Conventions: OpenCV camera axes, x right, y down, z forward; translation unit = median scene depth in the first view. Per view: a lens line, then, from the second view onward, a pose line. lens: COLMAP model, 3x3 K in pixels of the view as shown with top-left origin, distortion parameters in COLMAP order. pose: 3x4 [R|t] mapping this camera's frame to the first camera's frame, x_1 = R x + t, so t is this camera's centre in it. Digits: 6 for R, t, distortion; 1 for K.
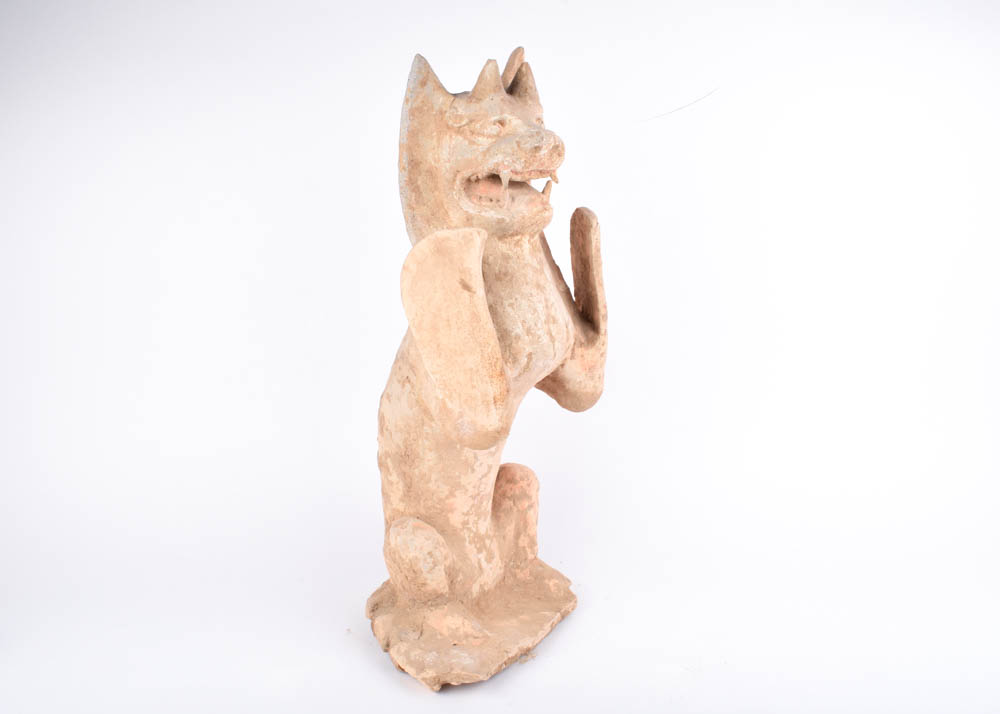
lens RADIAL K [[999.8, 0, 493.0], [0, 999.8, 358.3], [0, 0, 1]] dist [-0.100448, 0.000000]
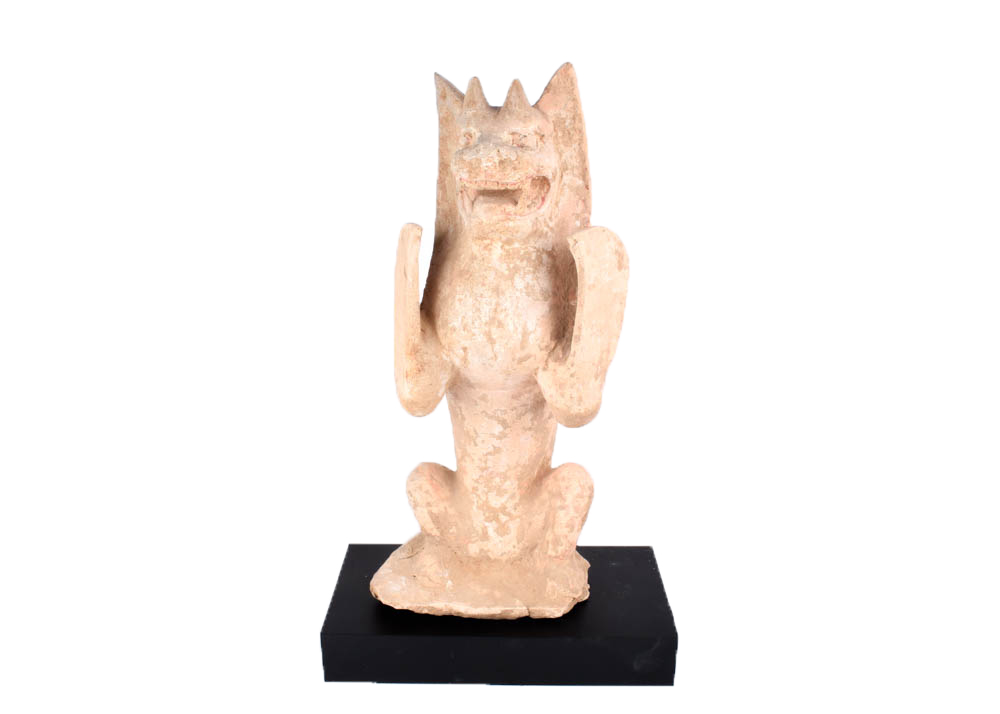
lens RADIAL K [[933.7, 0, 490.8], [0, 933.7, 354.9], [0, 0, 1]] dist [-0.089326, 0.000000]
pose [[0.537817, 0.247168, -0.806015, 0.880158], [-0.226458, 0.963274, 0.144288, -0.150918], [0.812077, 0.104928, 0.574039, 0.440533]]
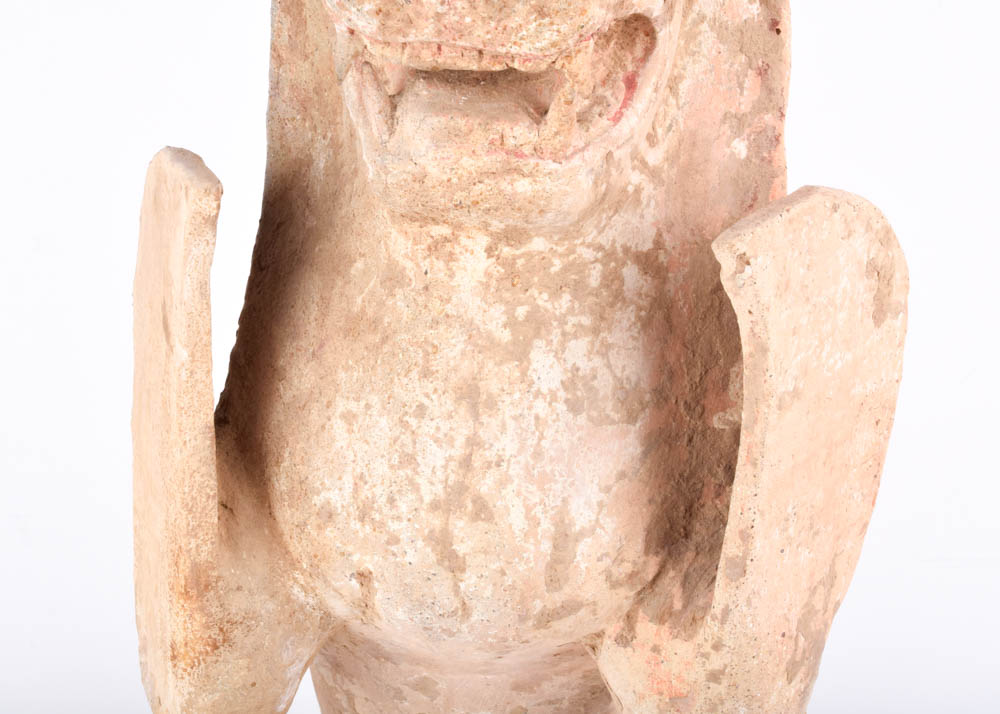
lens RADIAL K [[2179.4, 0, 493.4], [0, 2179.4, 362.2], [0, 0, 1]] dist [0.062205, 0.000000]
pose [[0.557895, 0.358868, -0.748310, 0.582169], [-0.242297, 0.932822, 0.266713, -0.275763], [0.793754, 0.032516, 0.607369, 0.593164]]
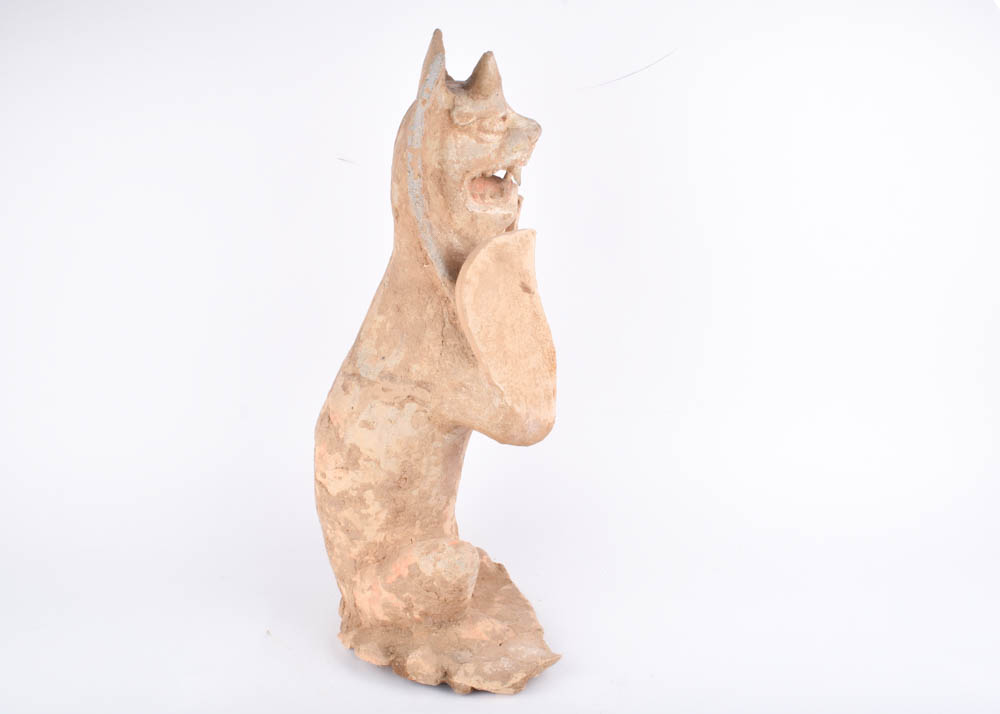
lens RADIAL K [[1113.1, 0, 500.4], [0, 1113.1, 354.7], [0, 0, 1]] dist [-0.084957, 0.000000]
pose [[0.683076, -0.234018, 0.691840, -0.780706], [0.177937, 0.972056, 0.153119, -0.172256], [-0.708340, 0.018512, 0.705628, 0.226279]]
